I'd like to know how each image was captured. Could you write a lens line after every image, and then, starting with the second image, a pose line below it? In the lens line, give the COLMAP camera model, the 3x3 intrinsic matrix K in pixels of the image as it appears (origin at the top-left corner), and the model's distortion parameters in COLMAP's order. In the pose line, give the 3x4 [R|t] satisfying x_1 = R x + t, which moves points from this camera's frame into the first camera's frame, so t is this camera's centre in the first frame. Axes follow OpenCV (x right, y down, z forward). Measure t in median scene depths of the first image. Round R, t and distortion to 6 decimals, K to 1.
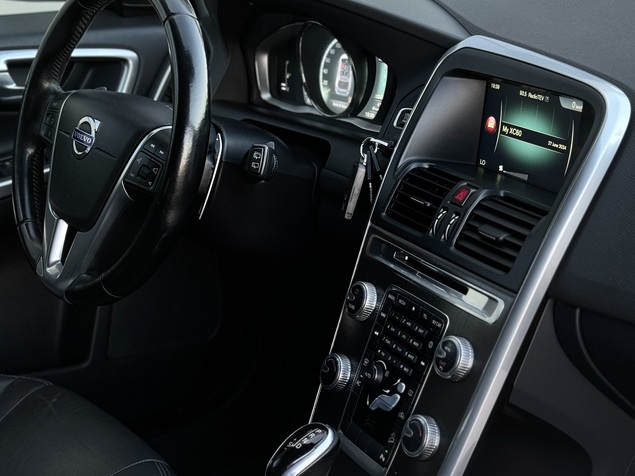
lens RADIAL K [[1207.8, 0, 317.5], [0, 1207.8, 238.0], [0, 0, 1]] dist [0.195430, -0.378447]
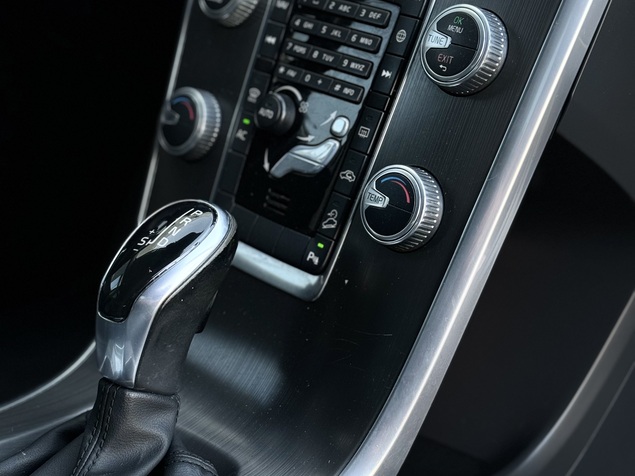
lens RADIAL K [[1207.8, 0, 317.5], [0, 1207.8, 238.0], [0, 0, 1]] dist [0.195430, -0.378447]
pose [[0.962450, -0.063571, 0.263909, -0.077827], [0.038045, 0.994186, 0.100735, 0.110069], [-0.268779, -0.086912, 0.959273, 0.455922]]
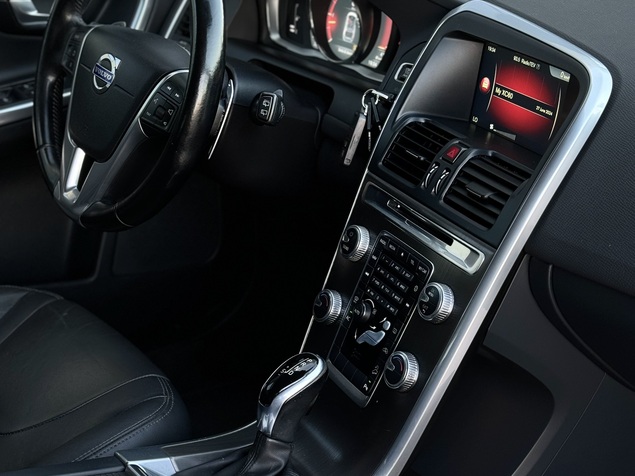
lens RADIAL K [[1207.8, 0, 317.5], [0, 1207.8, 238.0], [0, 0, 1]] dist [0.195430, -0.378447]
pose [[0.998398, 0.055897, 0.008729, -0.007079], [-0.056388, 0.995712, 0.073333, -0.030270], [-0.004592, -0.073708, 0.997269, -0.082512]]
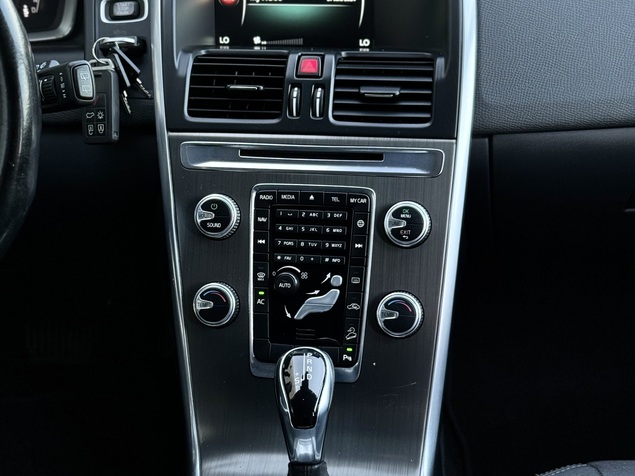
lens RADIAL K [[1207.8, 0, 317.5], [0, 1207.8, 238.0], [0, 0, 1]] dist [0.195430, -0.378447]
pose [[0.597791, -0.302565, 0.742362, -0.570683], [0.250788, 0.950141, 0.185301, -0.076098], [-0.761414, 0.075405, 0.643865, 0.387125]]
